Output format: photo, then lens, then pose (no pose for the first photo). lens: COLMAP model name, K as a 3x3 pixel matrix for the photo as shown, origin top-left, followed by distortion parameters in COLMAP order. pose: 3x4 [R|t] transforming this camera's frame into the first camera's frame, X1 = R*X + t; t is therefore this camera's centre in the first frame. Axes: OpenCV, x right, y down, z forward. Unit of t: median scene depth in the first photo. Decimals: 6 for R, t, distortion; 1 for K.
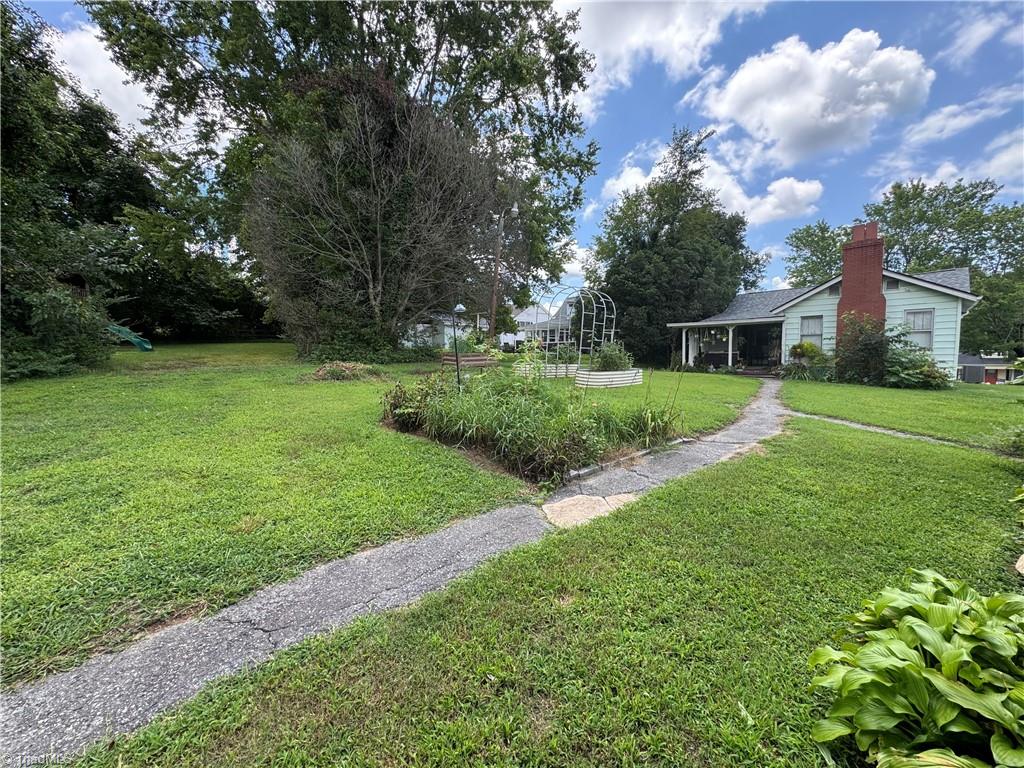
lens RADIAL K [[401.8, 0, 513.6], [0, 401.8, 383.8], [0, 0, 1]] dist [-0.002406, 0.000154]
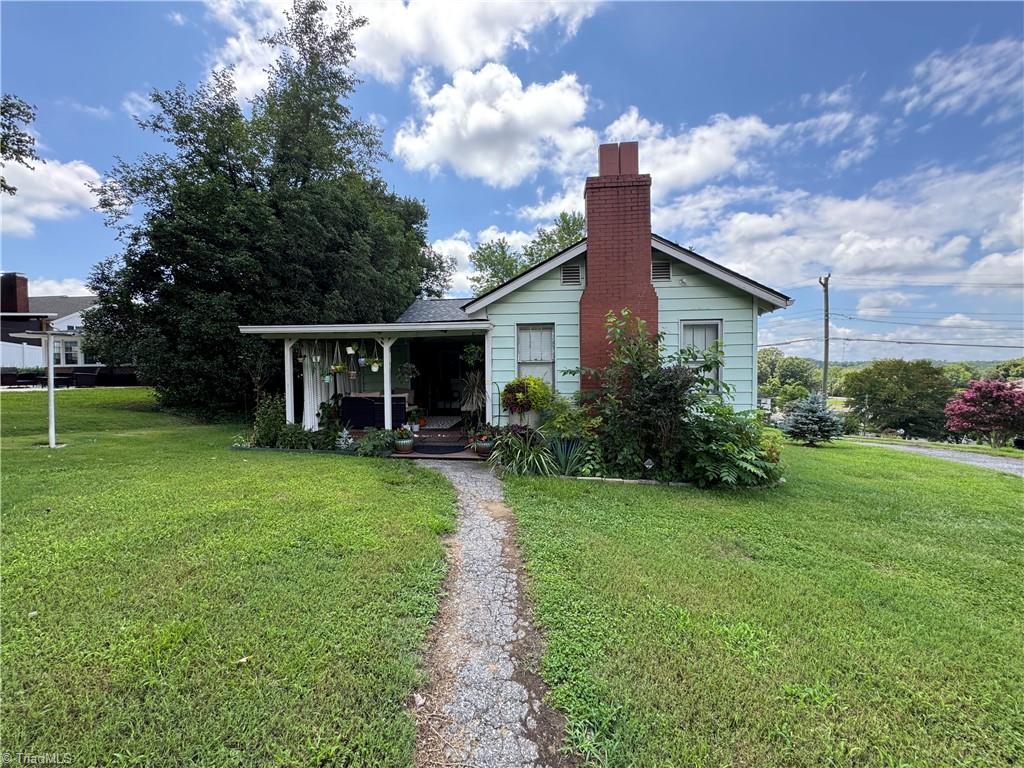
lens RADIAL K [[401.8, 0, 506.9], [0, 401.8, 377.7], [0, 0, 1]] dist [-0.002406, 0.000154]
pose [[0.772342, 0.001736, 0.635205, 0.398088], [0.046067, 0.997210, -0.058738, -0.075258], [-0.633535, 0.074628, 0.770107, 0.635801]]
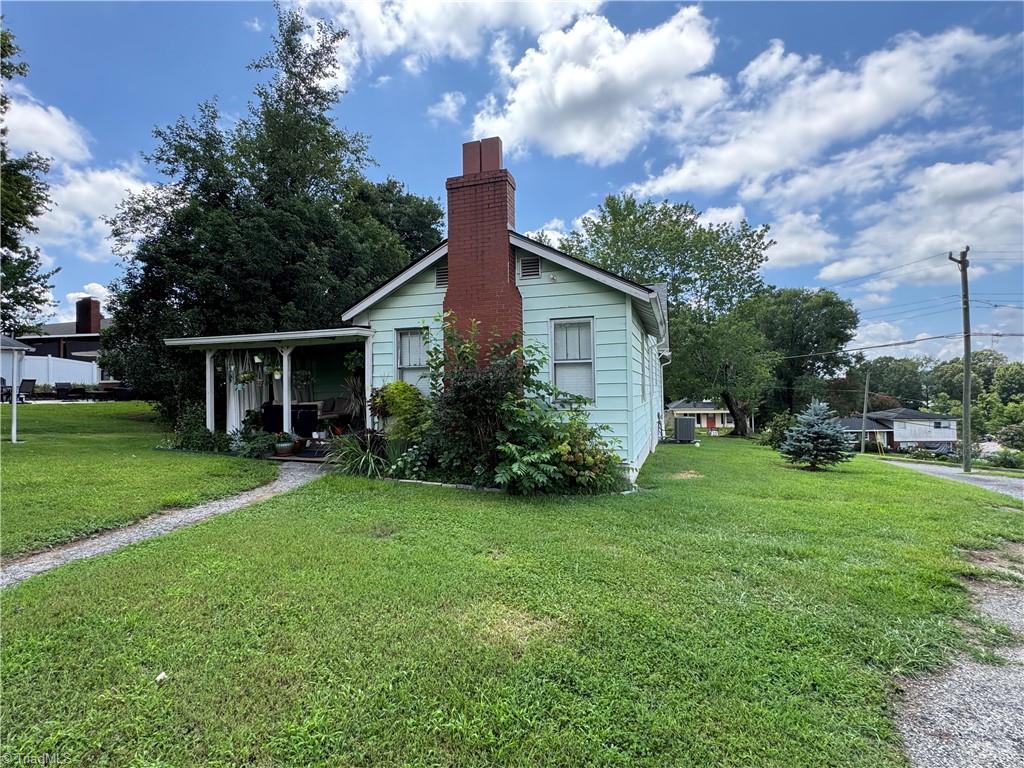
lens RADIAL K [[487.6, 0, 508.5], [0, 487.6, 386.1], [0, 0, 1]] dist [0.003003, -0.004547]
pose [[0.890380, 0.007894, 0.455150, 0.563518], [0.036726, 0.995345, -0.089108, -0.044324], [-0.453734, 0.096056, 0.885945, 0.431871]]
